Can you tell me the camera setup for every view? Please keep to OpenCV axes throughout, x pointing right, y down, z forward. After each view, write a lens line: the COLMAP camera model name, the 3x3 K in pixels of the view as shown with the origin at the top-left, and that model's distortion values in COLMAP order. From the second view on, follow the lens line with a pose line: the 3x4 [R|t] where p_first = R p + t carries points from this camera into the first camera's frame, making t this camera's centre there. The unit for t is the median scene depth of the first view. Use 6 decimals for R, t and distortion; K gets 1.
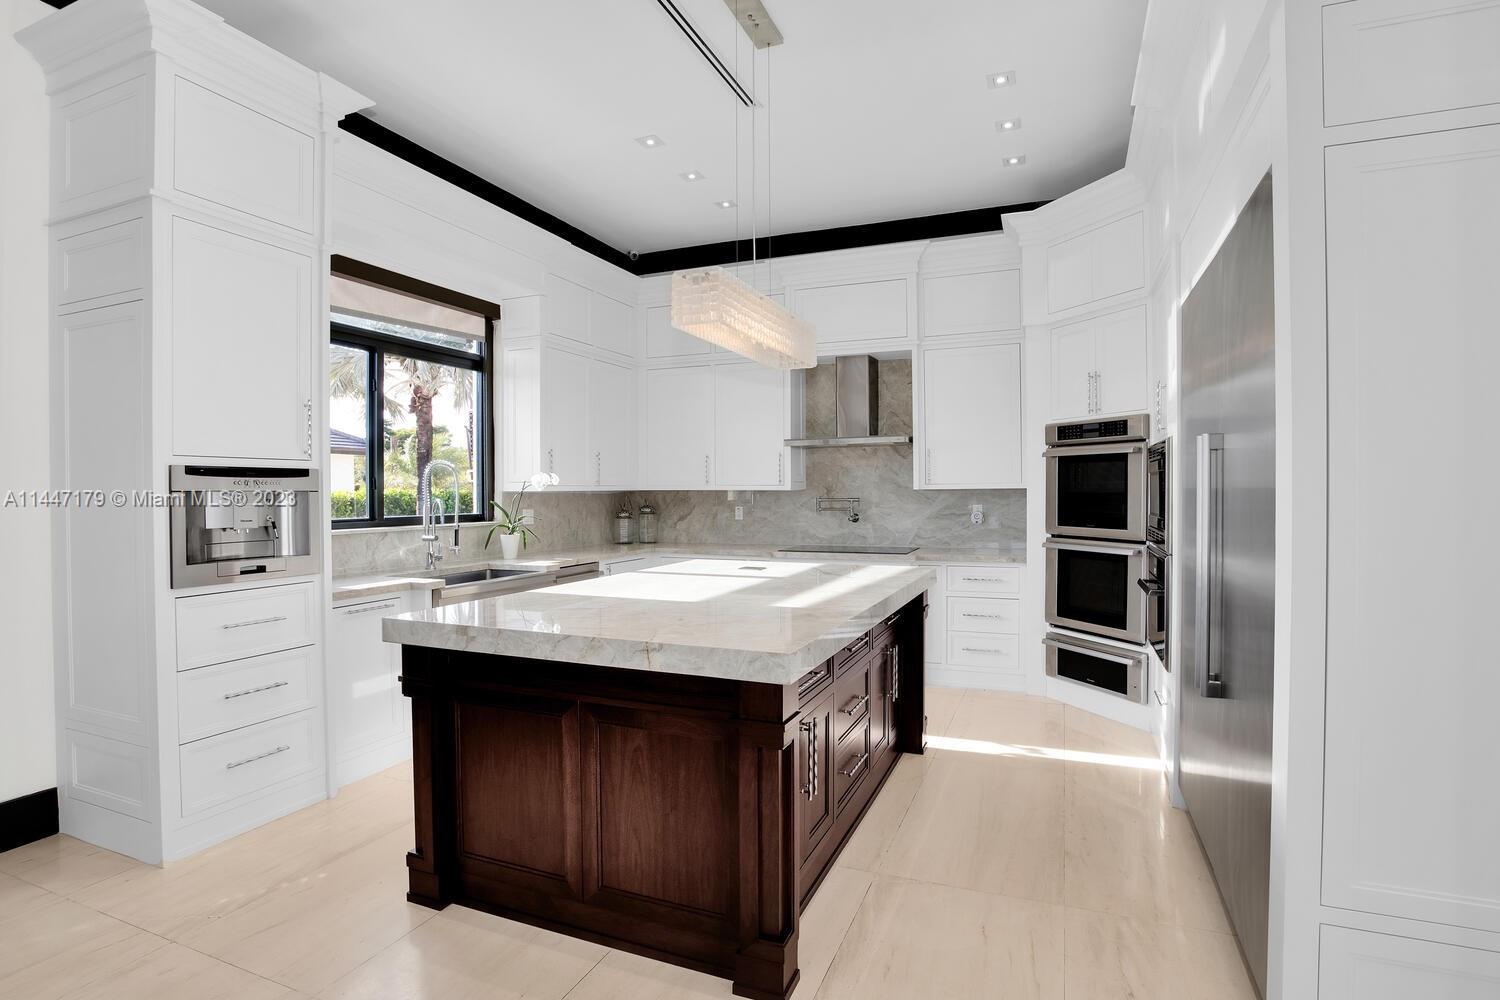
lens RADIAL K [[758.2, 0, 750.0], [0, 758.2, 495.7], [0, 0, 1]] dist [-0.041322, 0.026124]
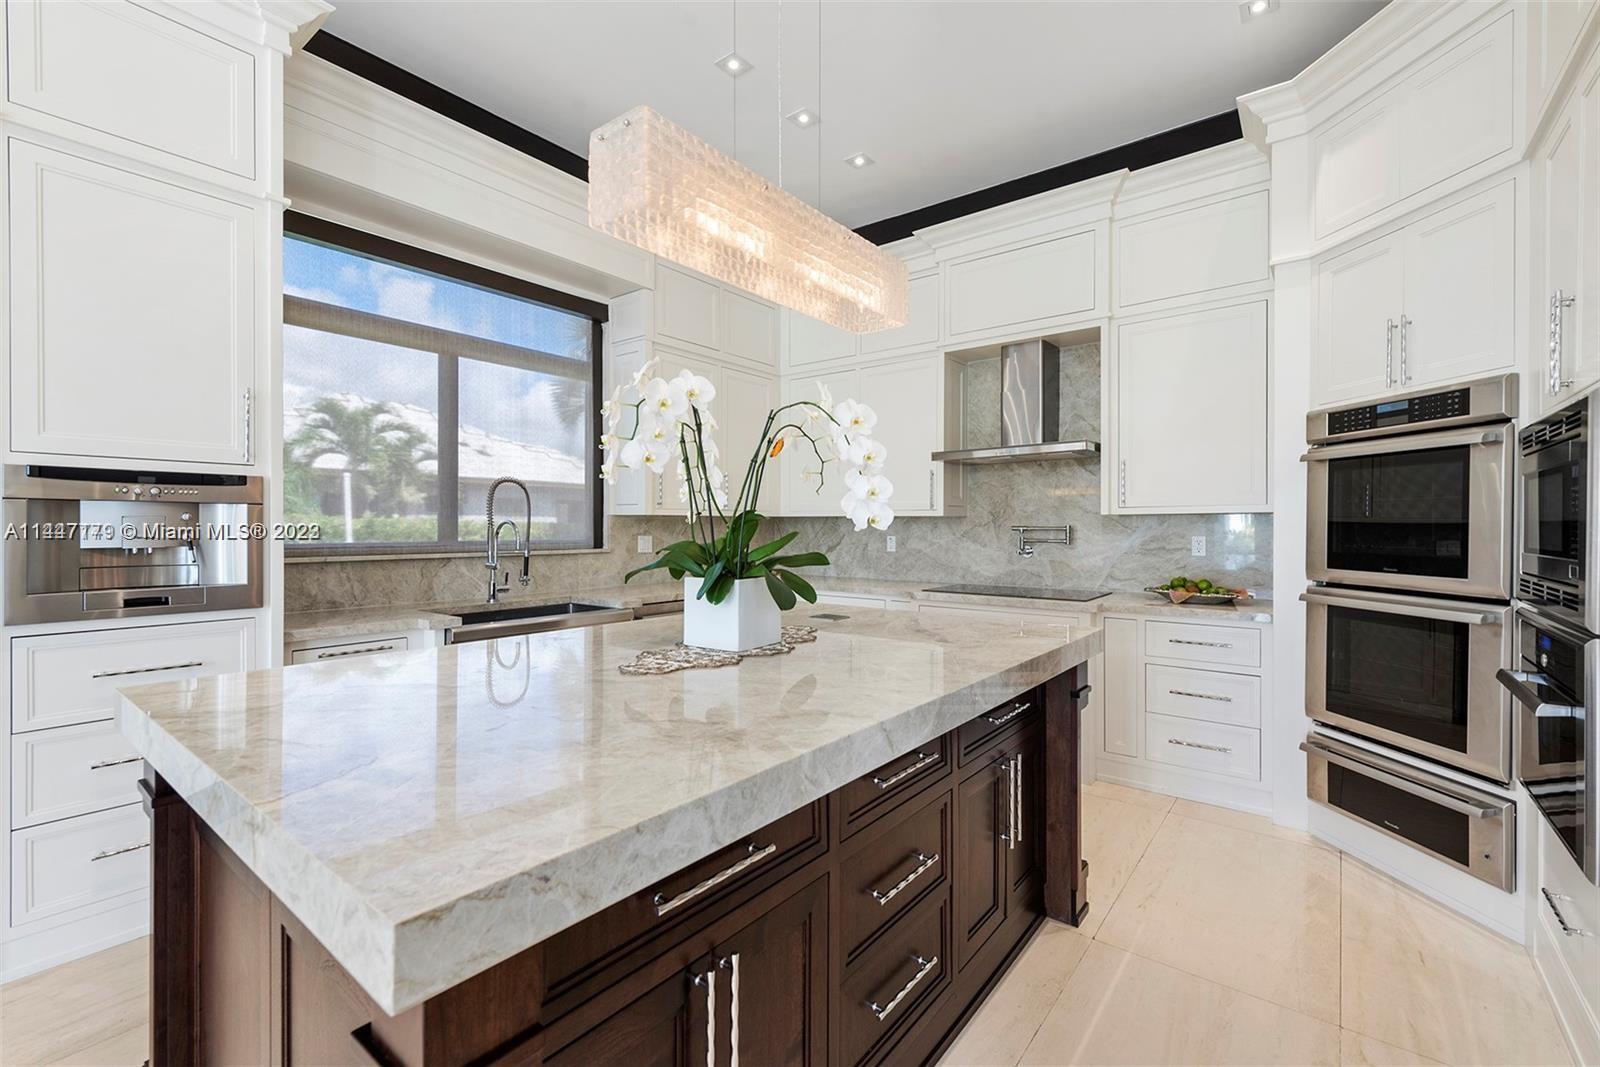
lens RADIAL K [[716.9, 0, 803.2], [0, 716.9, 524.8], [0, 0, 1]] dist [0.020948, -0.000320]
pose [[0.969003, 0.008620, -0.246897, 0.129028], [-0.010182, 0.999935, -0.005049, 0.010354], [0.246838, 0.007406, 0.969028, 0.293869]]
